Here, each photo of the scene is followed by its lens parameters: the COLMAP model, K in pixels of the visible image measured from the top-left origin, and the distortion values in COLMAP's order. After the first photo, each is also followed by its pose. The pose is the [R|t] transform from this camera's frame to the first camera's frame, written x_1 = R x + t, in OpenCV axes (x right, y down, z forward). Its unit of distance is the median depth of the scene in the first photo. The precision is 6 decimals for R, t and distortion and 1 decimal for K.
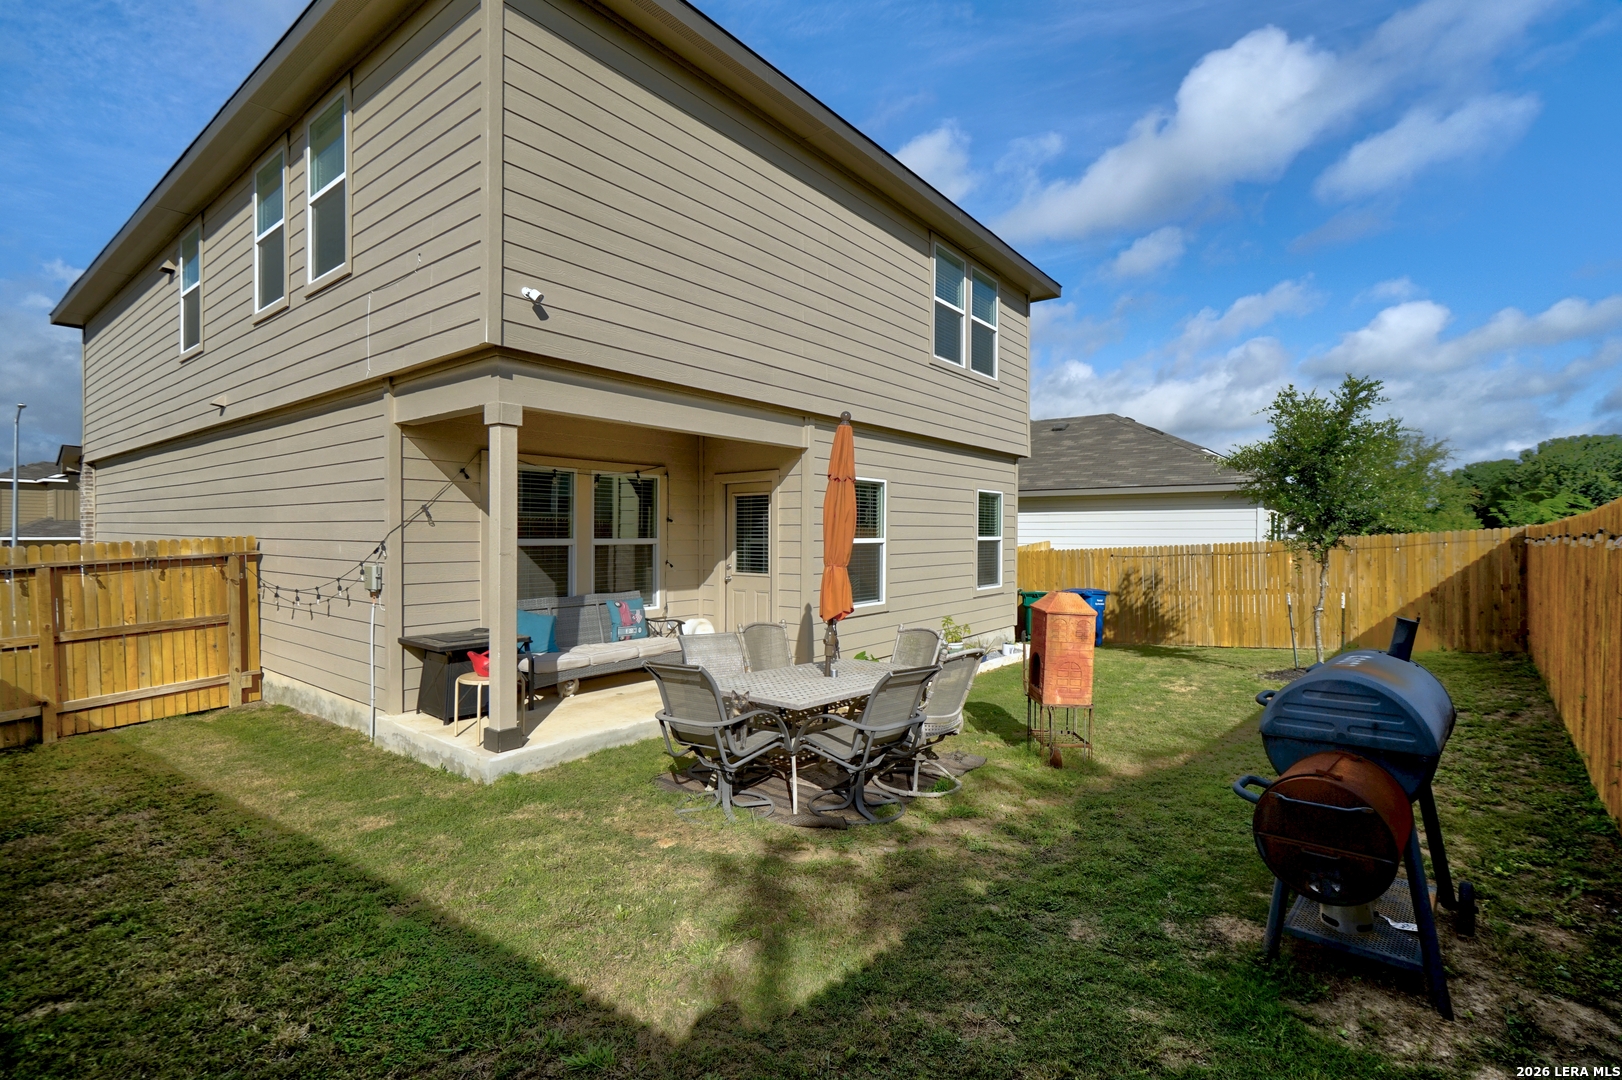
lens RADIAL K [[740.3, 0, 817.5], [0, 740.3, 538.9], [0, 0, 1]] dist [-0.000835, 0.000095]
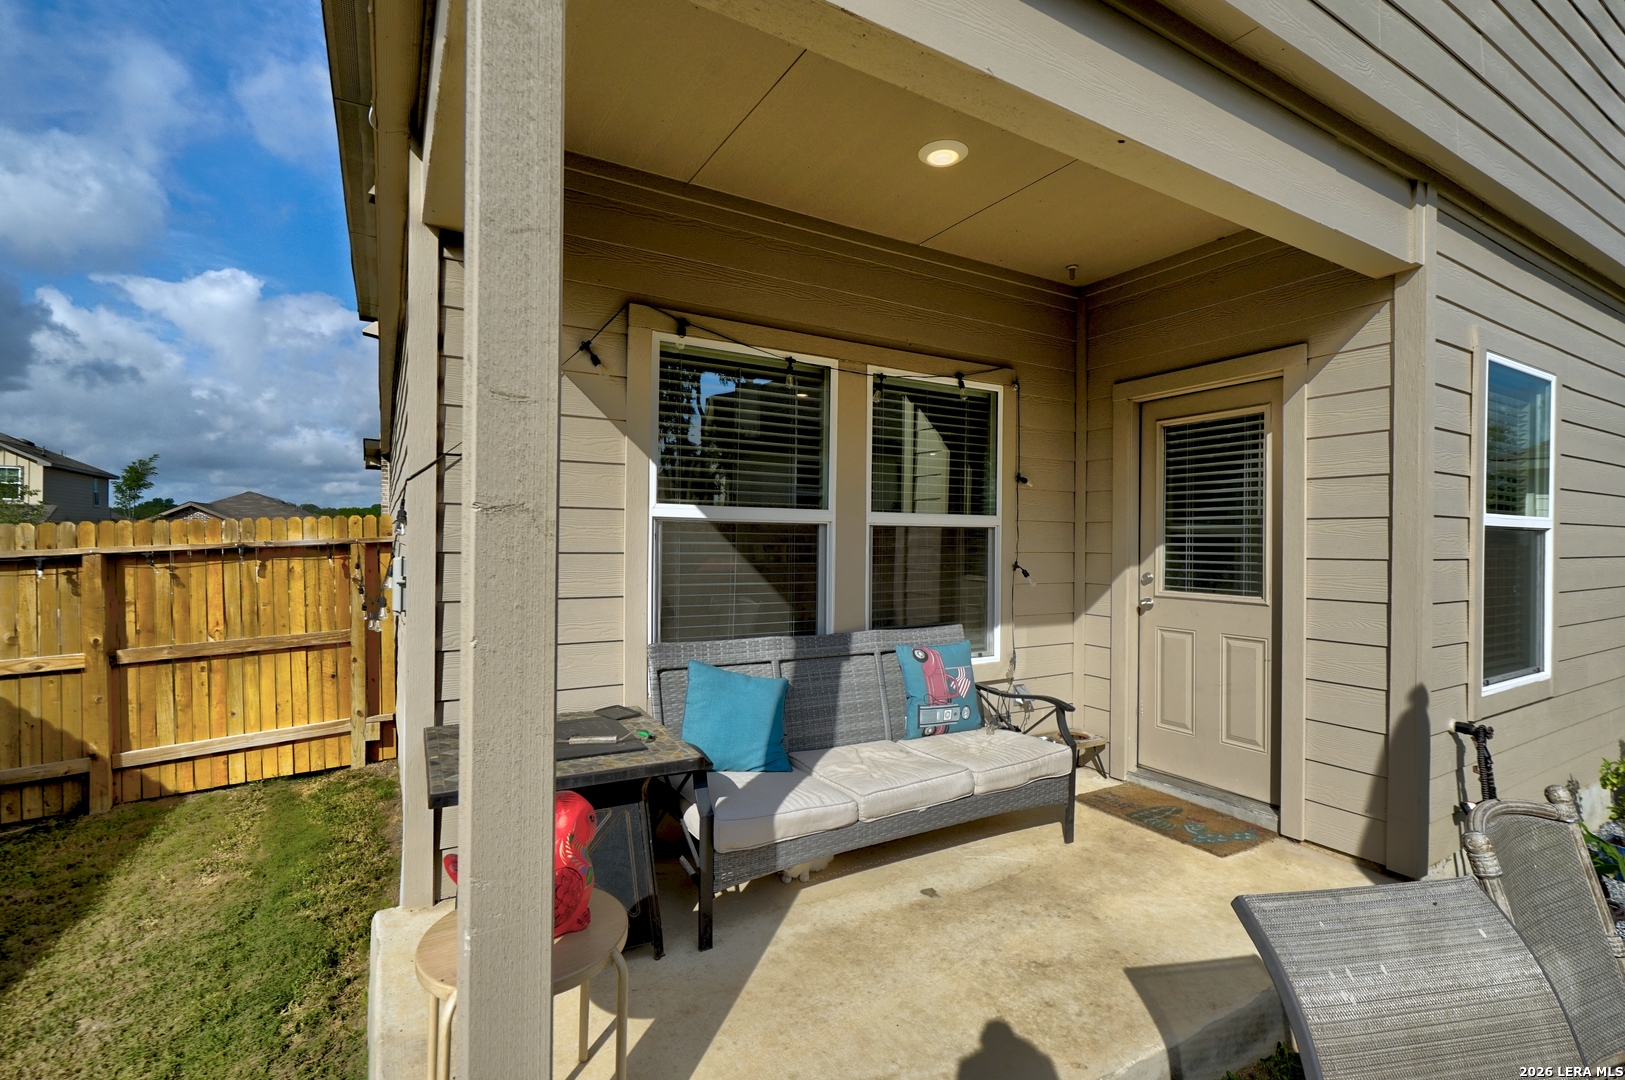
lens RADIAL K [[741.6, 0, 819.0], [0, 741.6, 538.9], [0, 0, 1]] dist [-0.000835, 0.000095]
pose [[0.934451, 0.006354, -0.356035, -0.164395], [-0.010102, 0.999911, -0.008667, 0.021127], [0.355949, 0.011695, 0.934432, 0.546039]]
